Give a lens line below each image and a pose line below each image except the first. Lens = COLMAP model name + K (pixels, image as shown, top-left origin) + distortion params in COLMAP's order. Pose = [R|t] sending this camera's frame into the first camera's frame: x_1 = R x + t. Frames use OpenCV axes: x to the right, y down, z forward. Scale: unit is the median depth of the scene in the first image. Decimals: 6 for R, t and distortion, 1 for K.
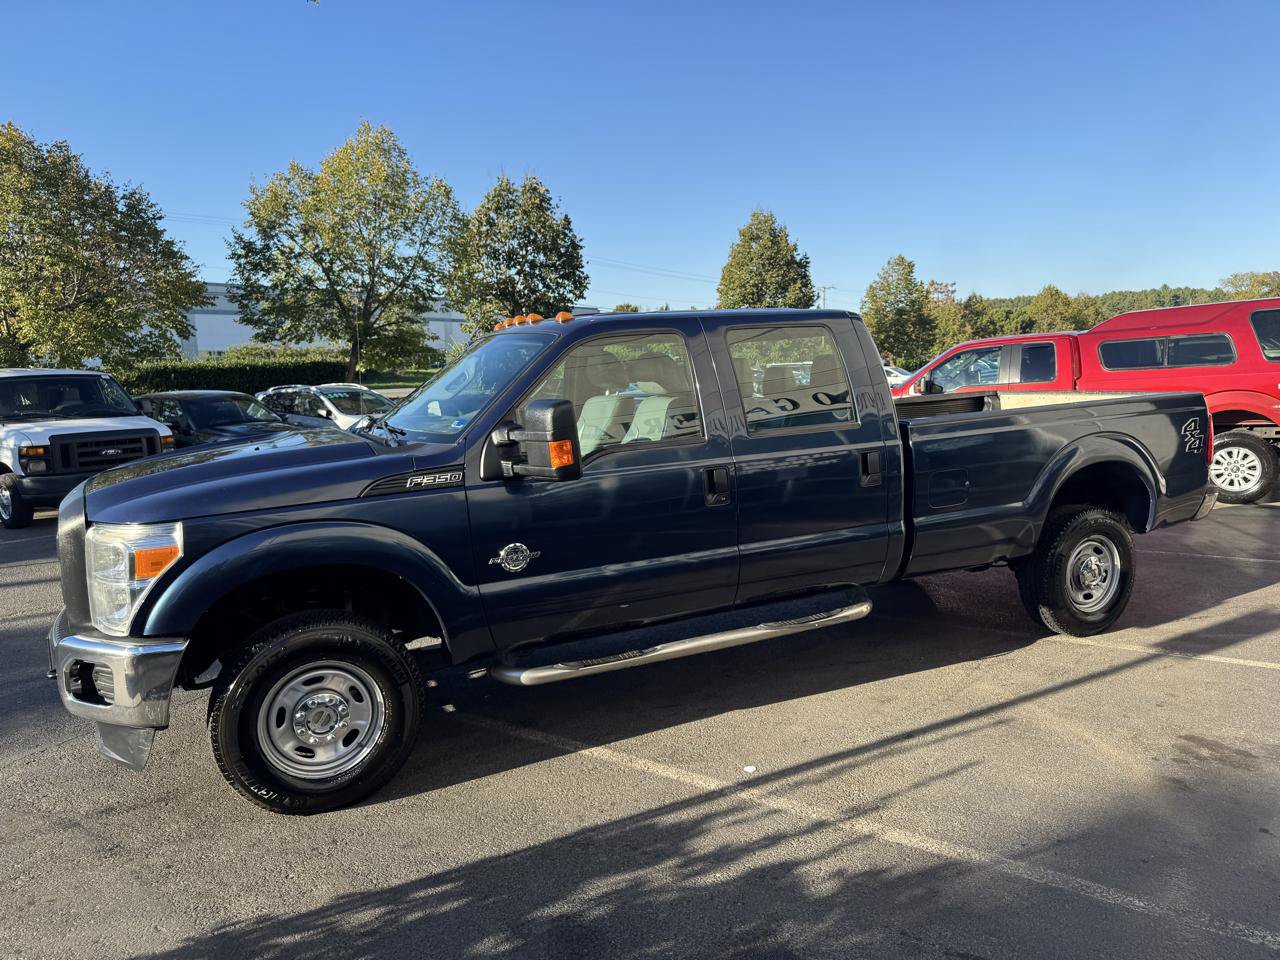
lens RADIAL K [[893.1, 0, 647.9], [0, 893.1, 476.6], [0, 0, 1]] dist [0.119384, -0.184672]
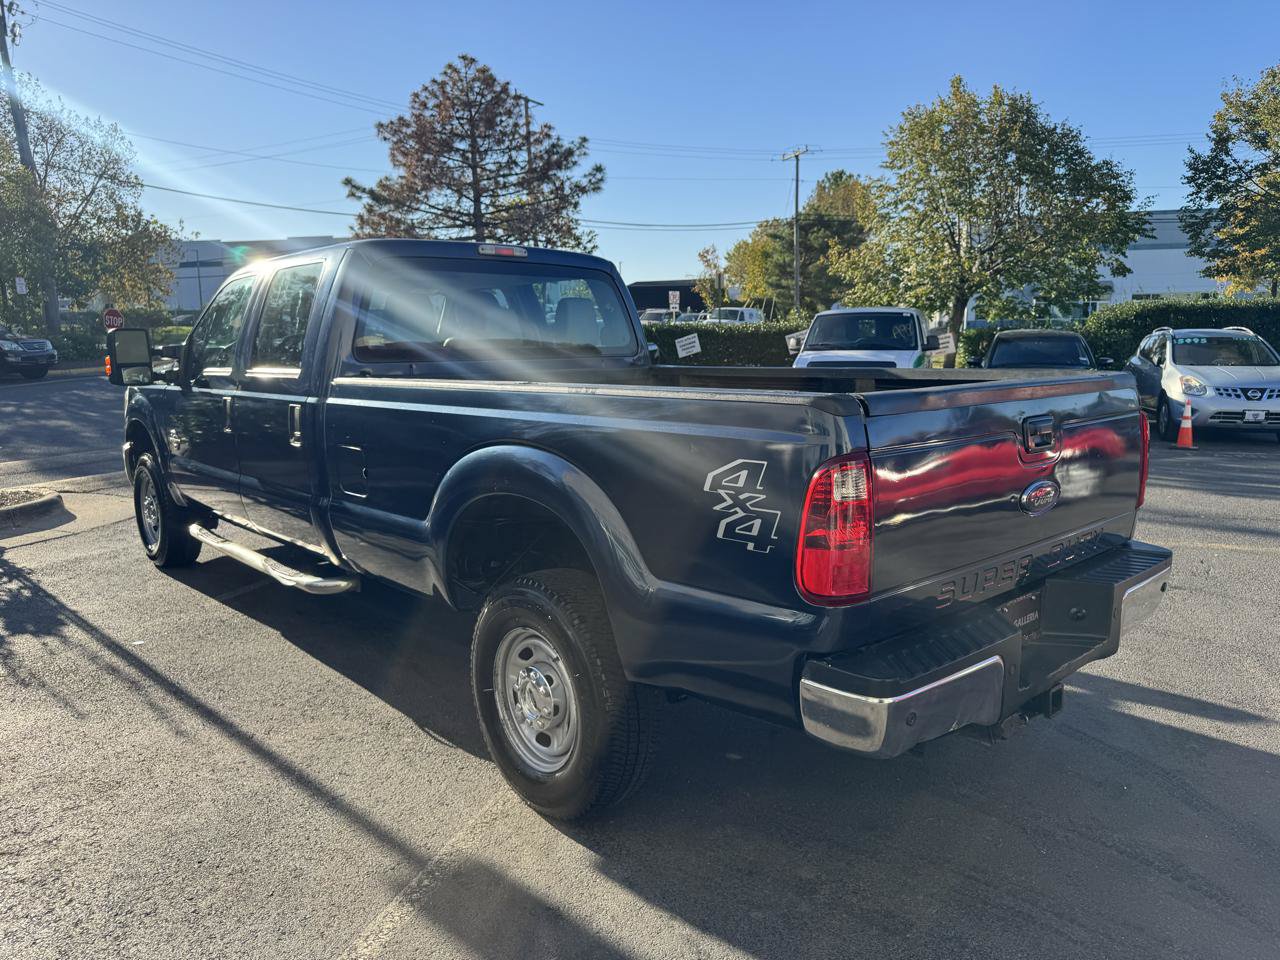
lens RADIAL K [[905.1, 0, 644.4], [0, 905.1, 486.3], [0, 0, 1]] dist [0.010398, -0.007834]
pose [[0.269329, 0.185912, -0.944933, 0.998124], [-0.112314, 0.980558, 0.160909, -0.114723], [0.956477, 0.062792, 0.284973, 0.899396]]
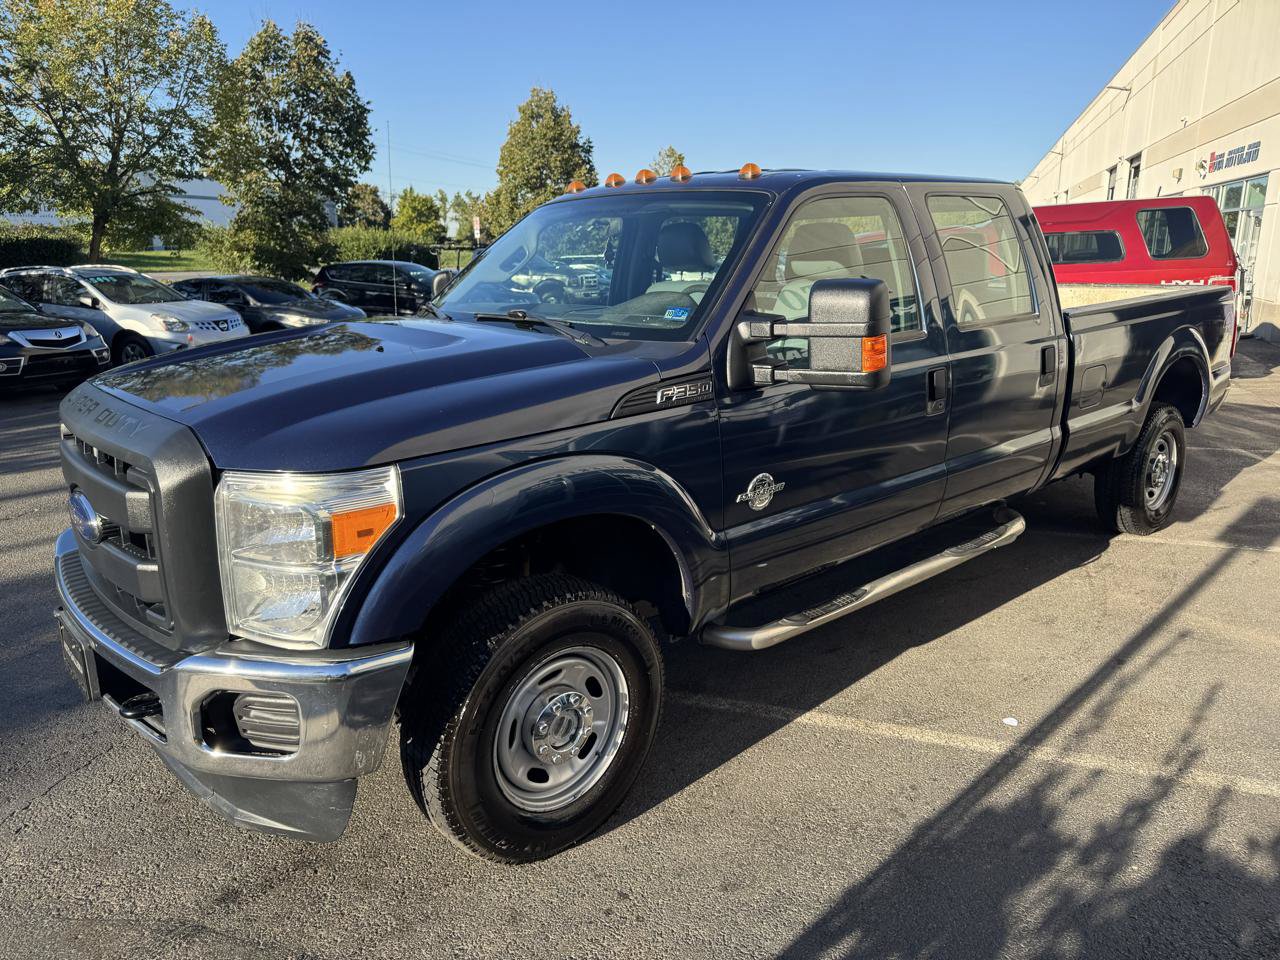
lens RADIAL K [[906.9, 0, 660.0], [0, 906.9, 476.7], [0, 0, 1]] dist [0.045695, -0.053848]
pose [[0.962211, -0.042766, 0.268926, -0.299701], [0.011972, 0.993280, 0.115119, -0.008646], [-0.272042, -0.107549, 0.956256, 0.195638]]
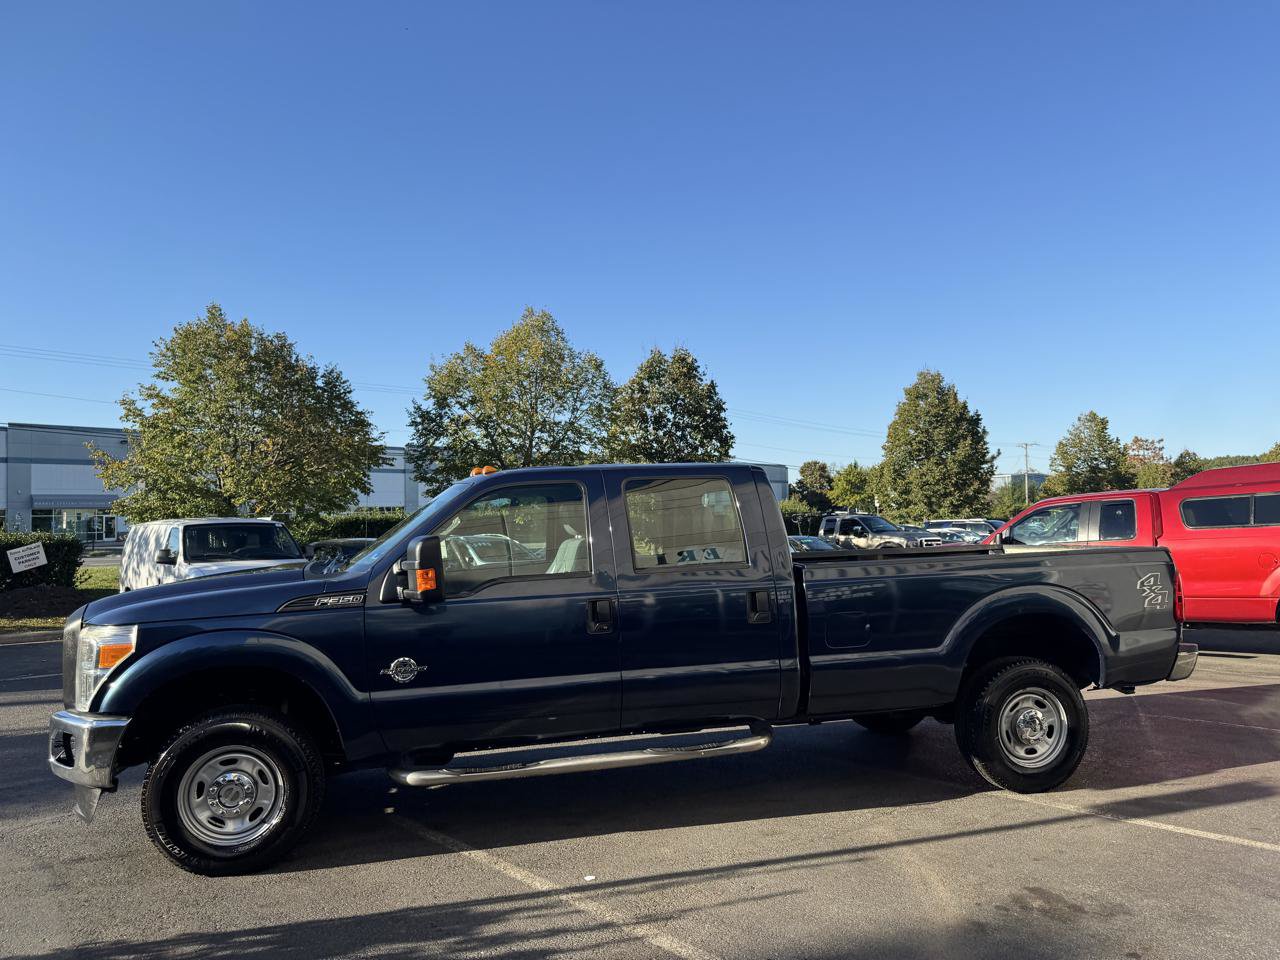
lens RADIAL K [[889.3, 0, 640.0], [0, 889.3, 480.0], [0, 0, 1]] dist [0.055299, -0.063137]
pose [[0.976813, 0.000498, -0.214094, 0.279655], [-0.036598, 0.985666, -0.164689, 0.018160], [0.210943, 0.168706, 0.962830, -0.077432]]
